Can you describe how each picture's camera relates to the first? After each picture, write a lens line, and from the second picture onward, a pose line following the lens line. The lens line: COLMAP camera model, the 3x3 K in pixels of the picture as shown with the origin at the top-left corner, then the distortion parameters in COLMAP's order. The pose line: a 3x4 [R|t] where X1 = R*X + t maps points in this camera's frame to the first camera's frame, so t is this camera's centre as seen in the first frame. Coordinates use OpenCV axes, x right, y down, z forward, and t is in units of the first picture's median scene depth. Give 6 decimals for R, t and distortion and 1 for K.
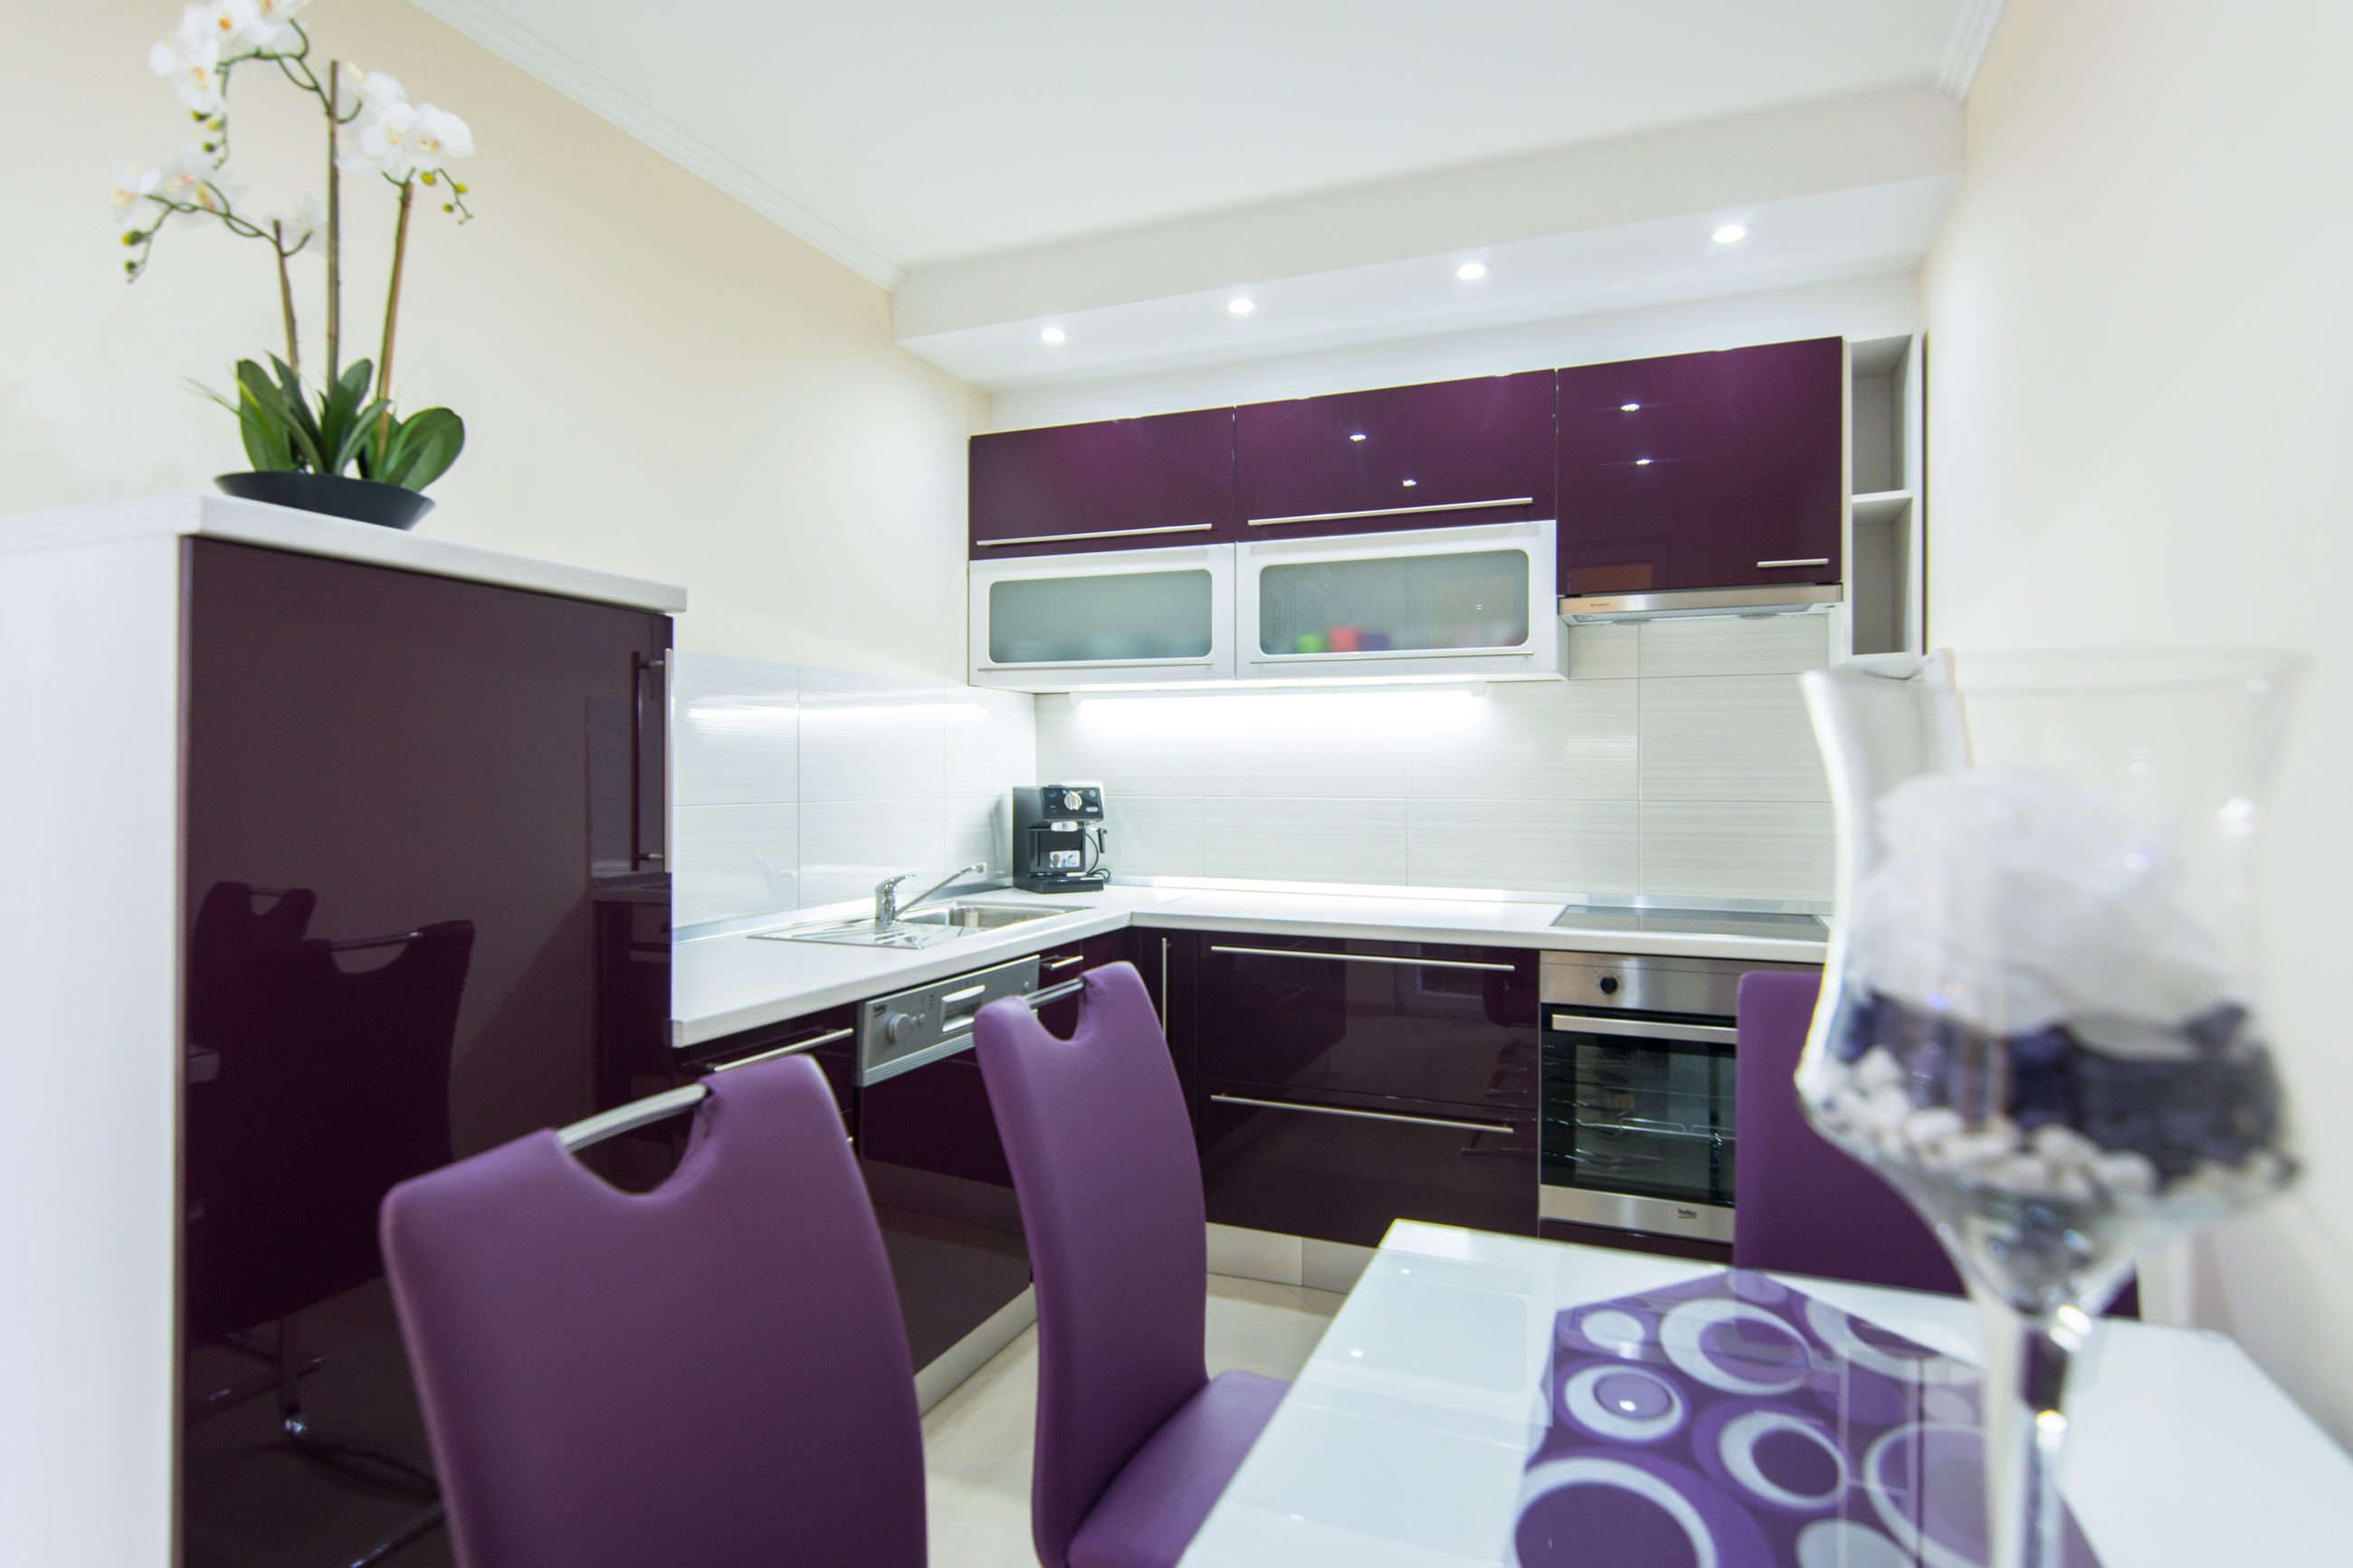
lens RADIAL K [[1126.8, 0, 1212.9], [0, 1126.8, 782.0], [0, 0, 1]] dist [0.002272, 0.000204]
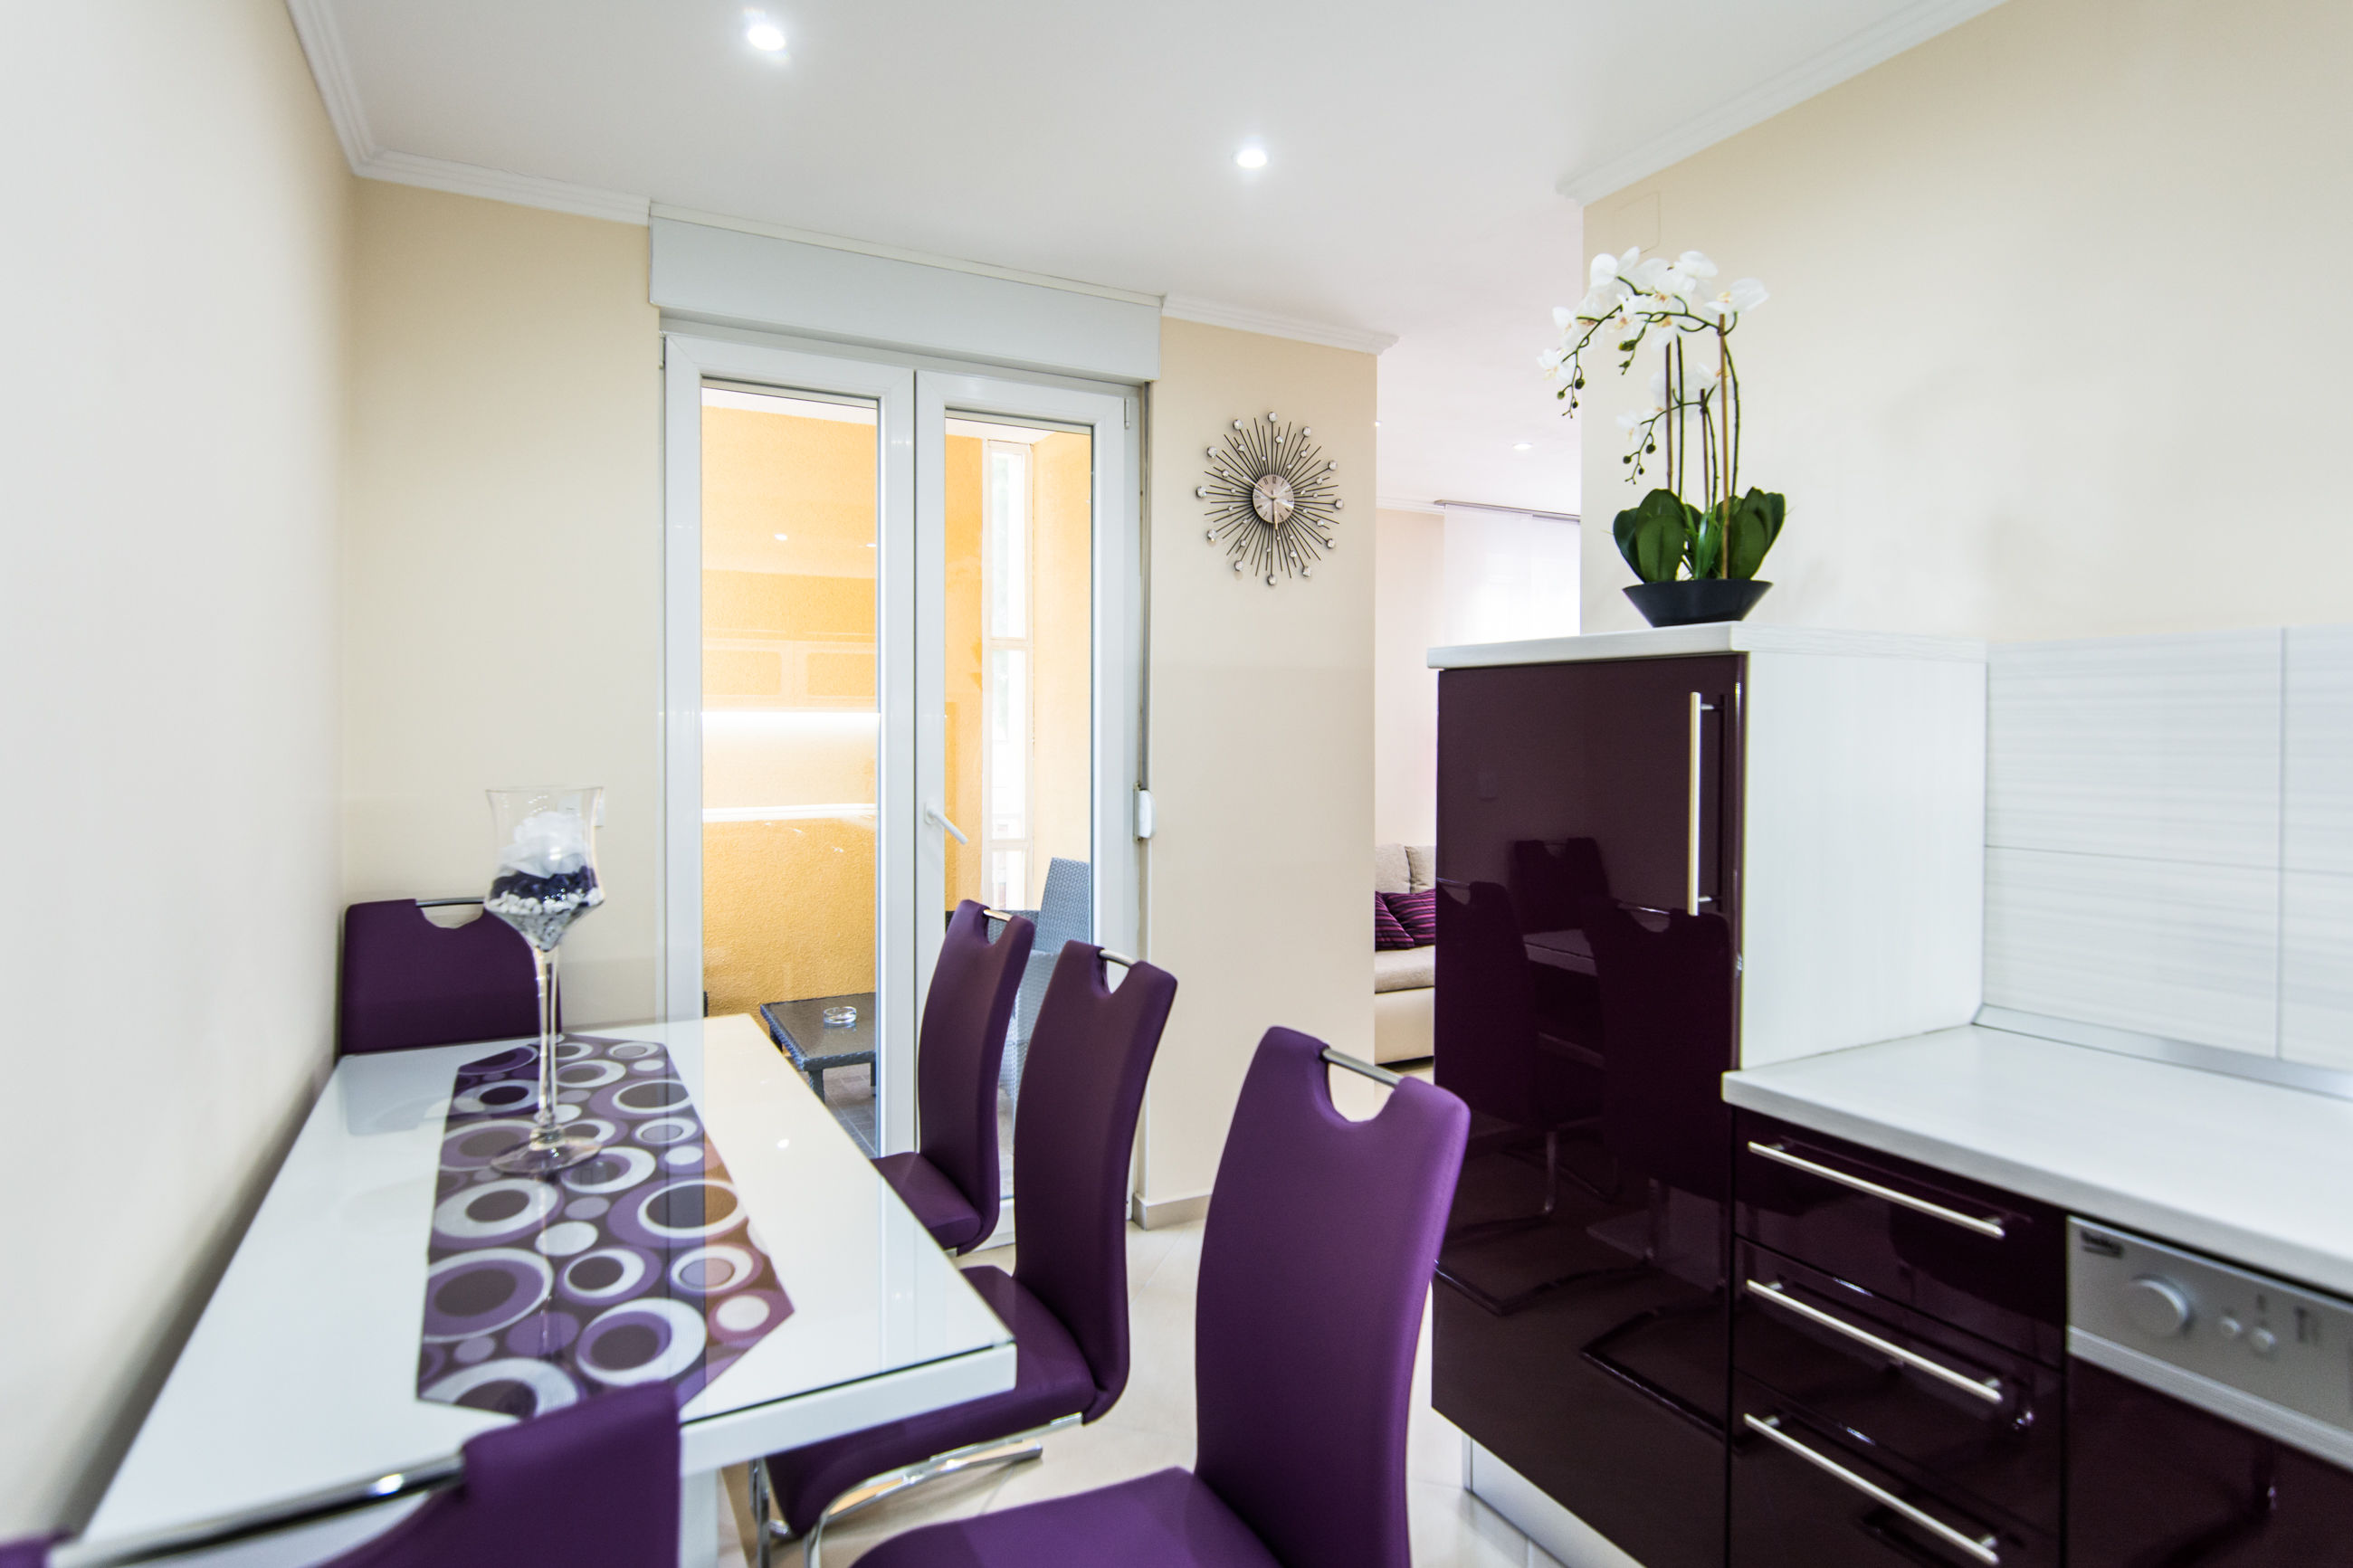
lens RADIAL K [[1252.3, 0, 1173.6], [0, 1252.3, 736.7], [0, 0, 1]] dist [0.001303, 0.000102]
pose [[-0.636278, 0.001419, -0.771458, 0.845808], [-0.010081, 0.999898, 0.010154, -0.106758], [0.771394, 0.014238, -0.636199, 1.703106]]
